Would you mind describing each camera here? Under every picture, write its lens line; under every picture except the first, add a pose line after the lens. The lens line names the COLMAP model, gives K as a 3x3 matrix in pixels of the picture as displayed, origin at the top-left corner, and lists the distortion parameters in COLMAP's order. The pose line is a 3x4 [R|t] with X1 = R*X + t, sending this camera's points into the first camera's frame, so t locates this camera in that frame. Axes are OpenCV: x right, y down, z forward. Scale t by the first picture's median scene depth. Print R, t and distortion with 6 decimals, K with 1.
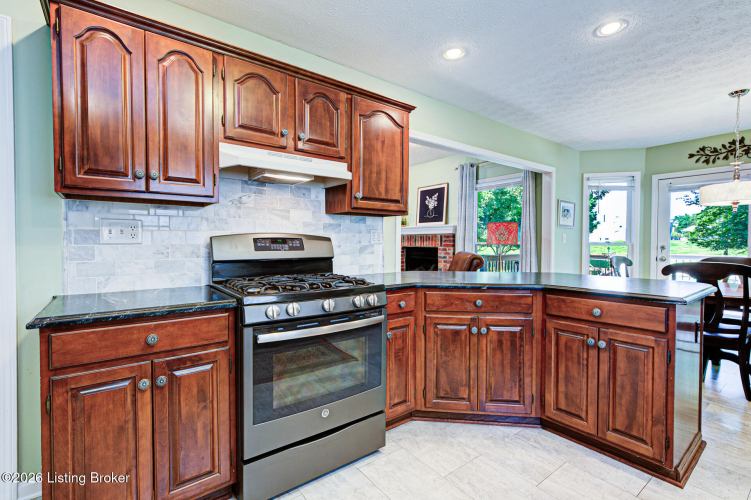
lens RADIAL K [[341.6, 0, 373.6], [0, 341.6, 249.4], [0, 0, 1]] dist [0.004288, -0.000613]
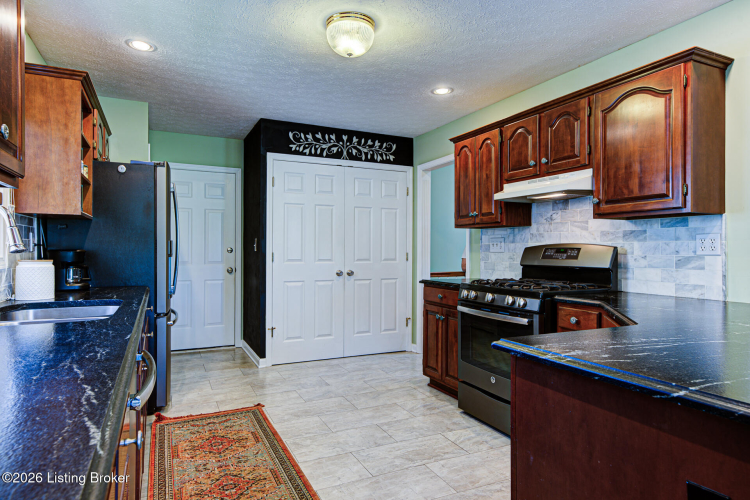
lens RADIAL K [[449.0, 0, 381.8], [0, 449.0, 248.8], [0, 0, 1]] dist [0.007443, 0.001905]
pose [[-0.176498, -0.005269, -0.984287, 1.077112], [-0.027622, 0.999618, -0.000398, -0.011096], [0.983913, 0.027118, -0.176576, 0.566042]]
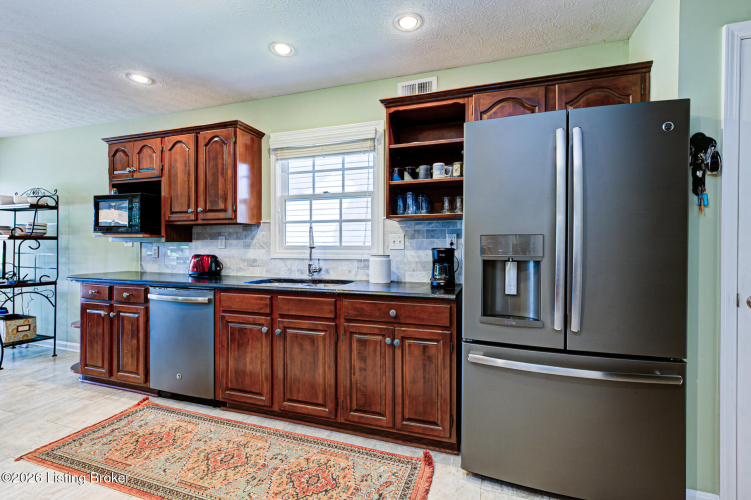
lens RADIAL K [[341.6, 0, 375.1], [0, 341.6, 249.8], [0, 0, 1]] dist [0.004288, -0.000613]
pose [[-0.562015, -0.014862, 0.826993, -0.504643], [0.013343, 0.999546, 0.027030, -0.010684], [-0.827019, 0.026226, -0.561561, 0.276792]]
